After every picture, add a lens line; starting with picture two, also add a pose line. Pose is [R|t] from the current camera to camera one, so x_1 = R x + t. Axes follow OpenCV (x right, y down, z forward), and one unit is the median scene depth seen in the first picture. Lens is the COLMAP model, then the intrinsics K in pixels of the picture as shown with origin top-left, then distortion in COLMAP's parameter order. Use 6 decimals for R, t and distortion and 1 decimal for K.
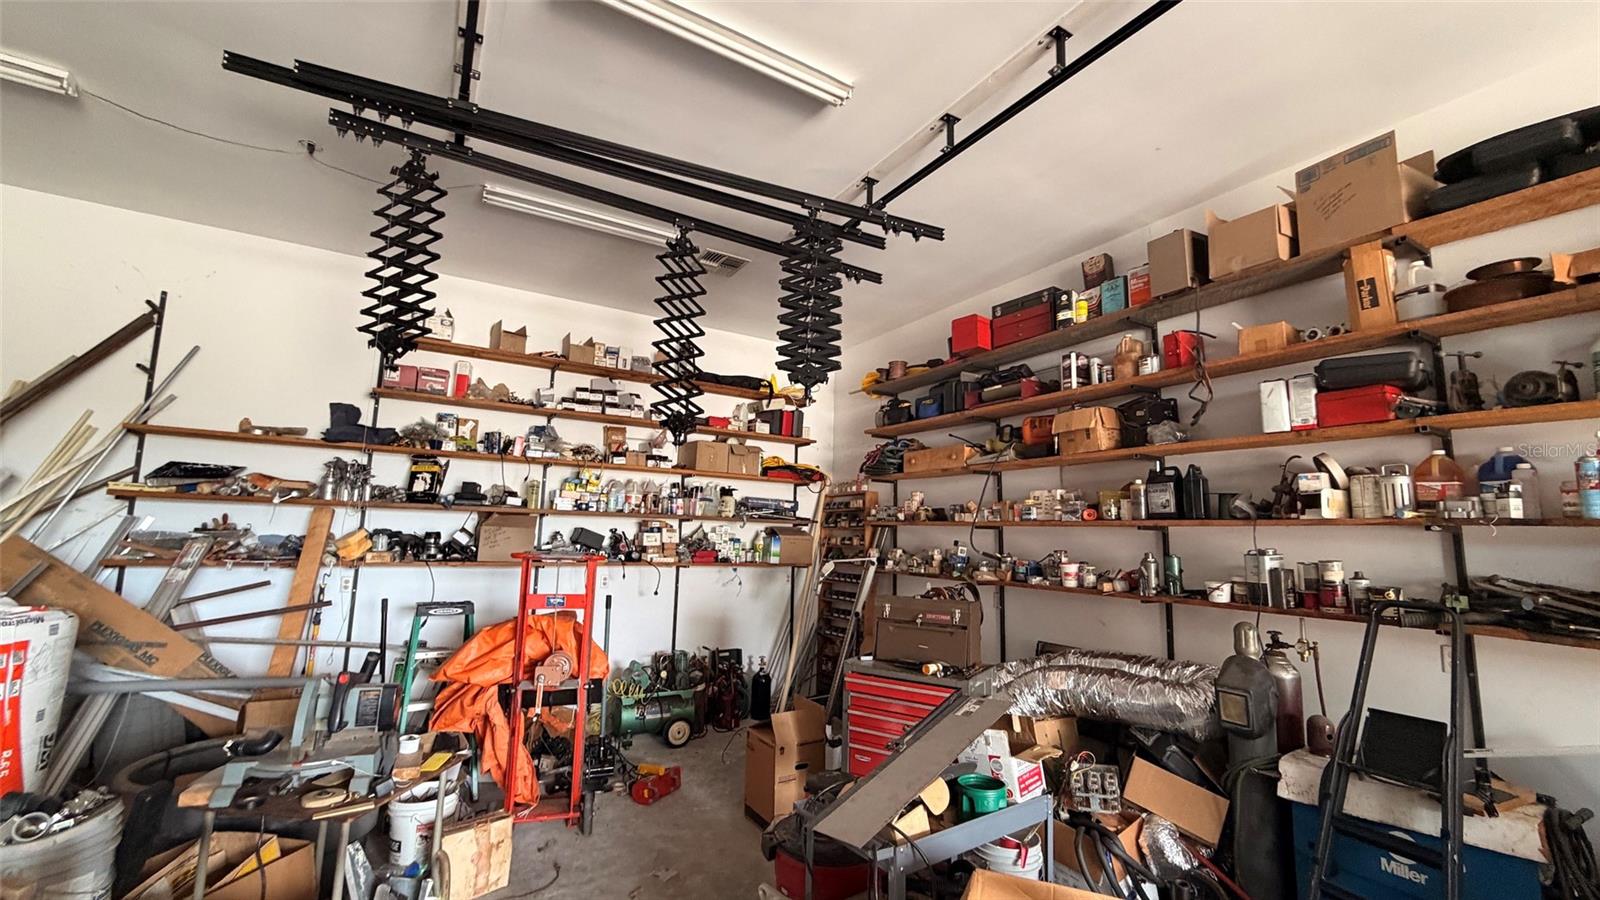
lens RADIAL K [[641.1, 0, 802.7], [0, 641.1, 453.6], [0, 0, 1]] dist [-0.000534, 0.000271]
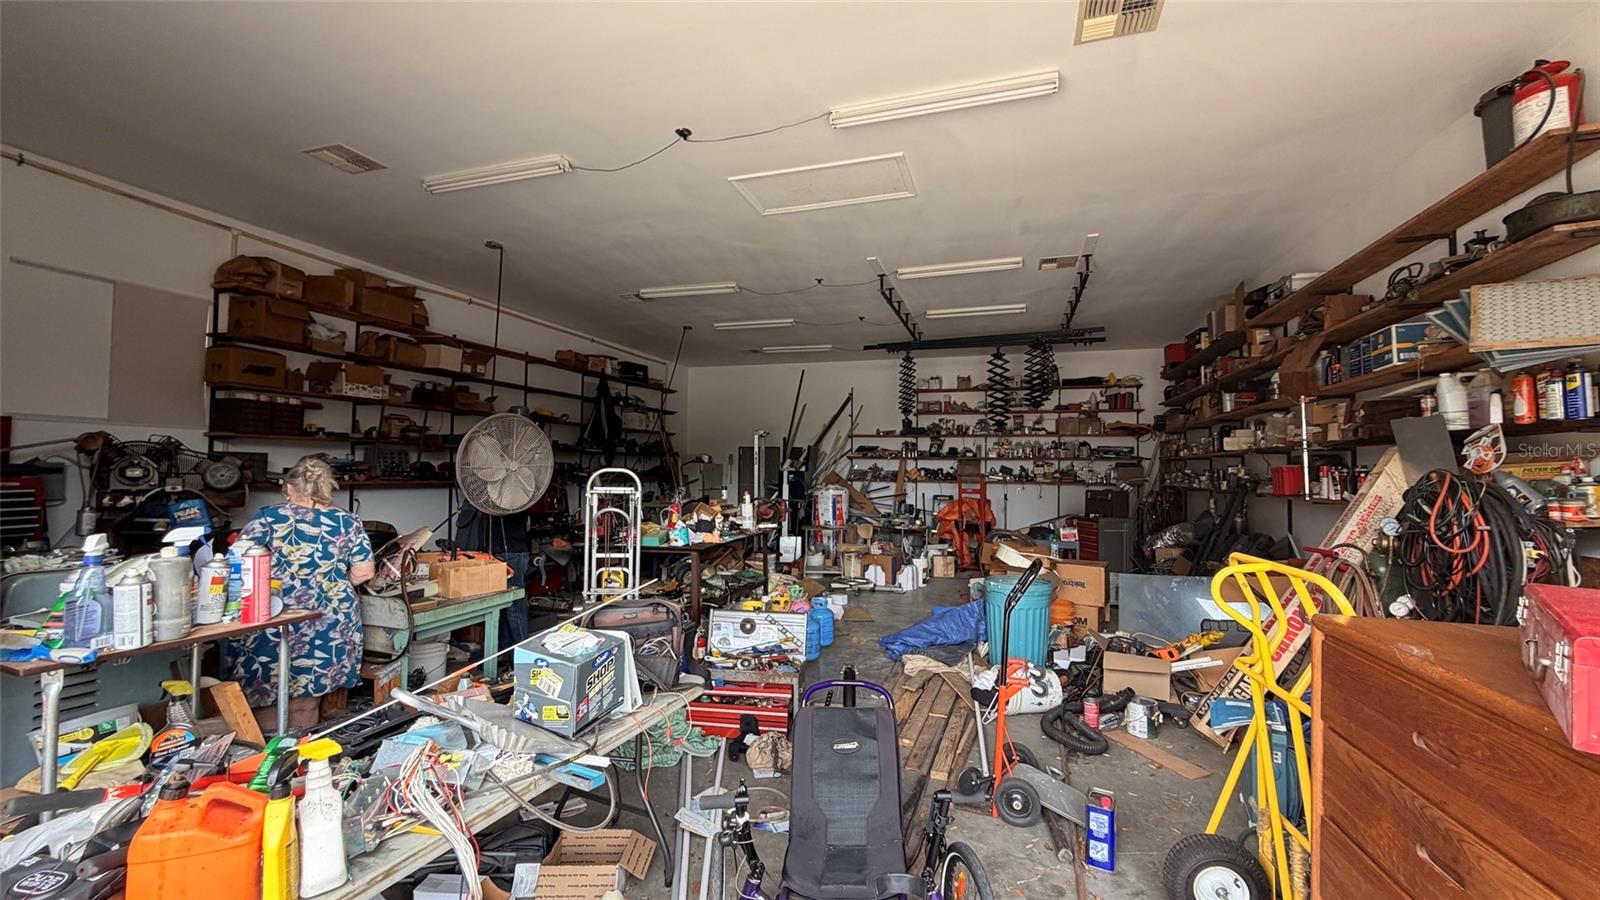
lens RADIAL K [[644.6, 0, 792.7], [0, 644.6, 452.2], [0, 0, 1]] dist [-0.002835, -0.000952]
pose [[0.648991, -0.041051, -0.759688, 0.907101], [0.100722, 0.994390, 0.032312, -0.073595], [0.754099, -0.097488, 0.649485, -0.990418]]
